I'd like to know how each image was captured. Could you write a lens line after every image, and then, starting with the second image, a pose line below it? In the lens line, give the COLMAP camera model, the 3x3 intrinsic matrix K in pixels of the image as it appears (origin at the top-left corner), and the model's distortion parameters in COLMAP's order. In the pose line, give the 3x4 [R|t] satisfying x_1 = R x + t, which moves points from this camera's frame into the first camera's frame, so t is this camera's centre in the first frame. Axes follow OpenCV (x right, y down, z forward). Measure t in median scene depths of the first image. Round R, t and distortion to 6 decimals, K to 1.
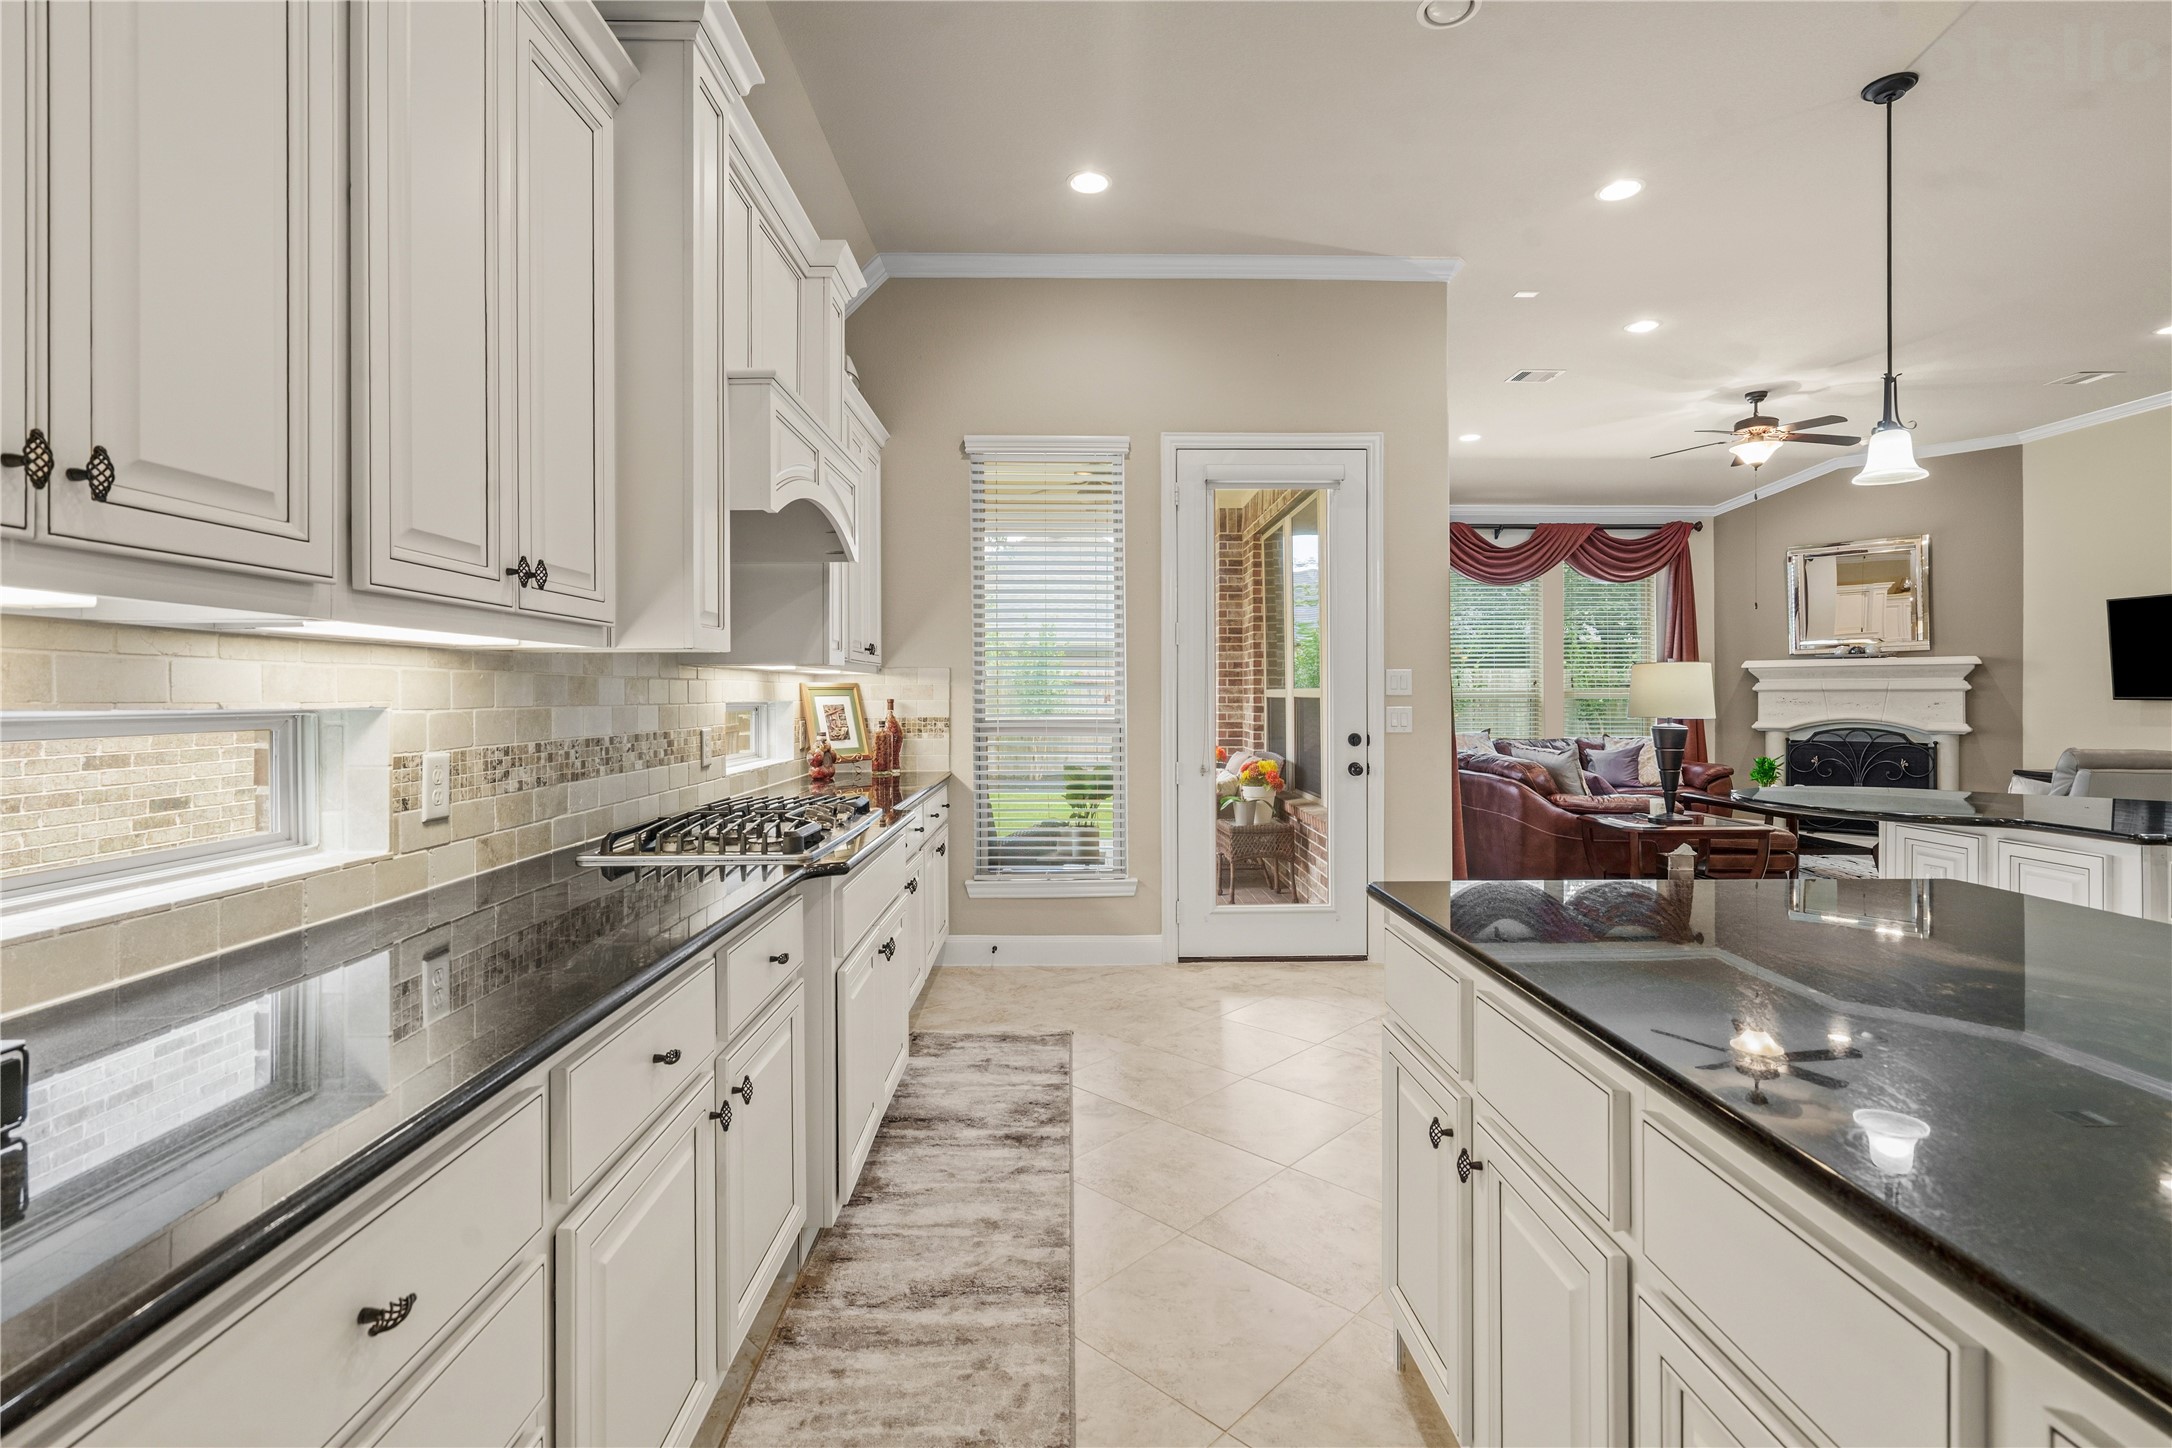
lens RADIAL K [[1016.7, 0, 1081.2], [0, 1016.7, 689.6], [0, 0, 1]] dist [0.002234, 0.000077]
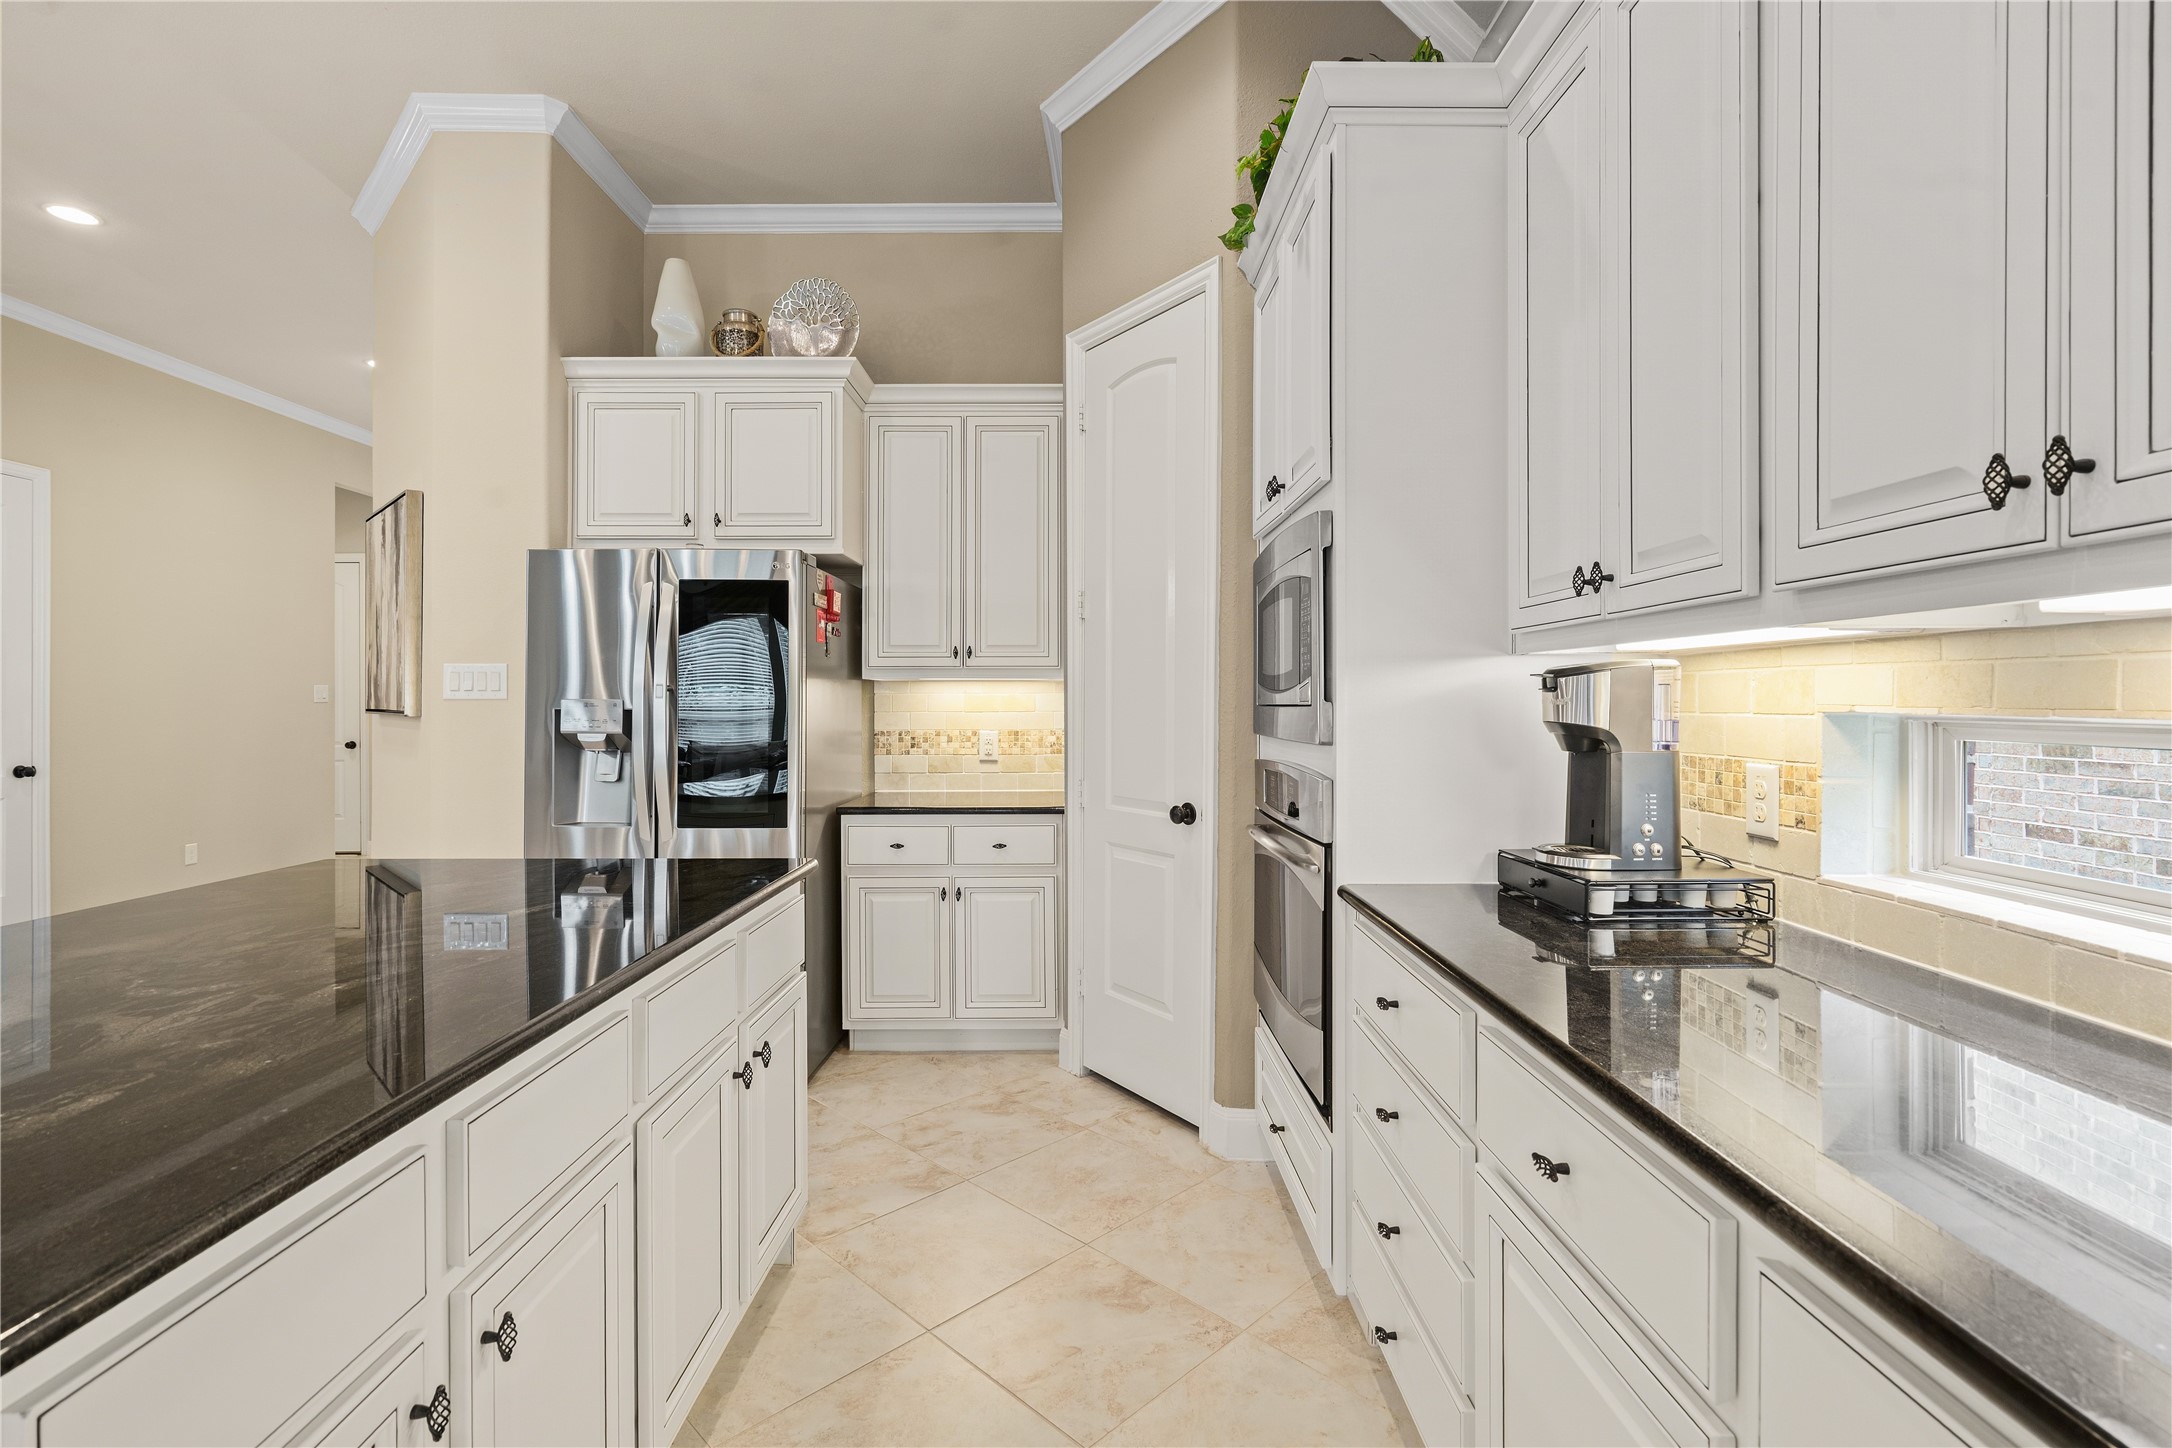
lens RADIAL K [[1002.1, 0, 1081.3], [0, 1002.1, 712.1], [0, 0, 1]] dist [-0.000193, 0.000106]
pose [[-0.999888, -0.000037, 0.014970, -0.062121], [0.000011, 0.999995, 0.003199, 0.012964], [-0.014971, 0.003199, -0.999883, 1.896212]]
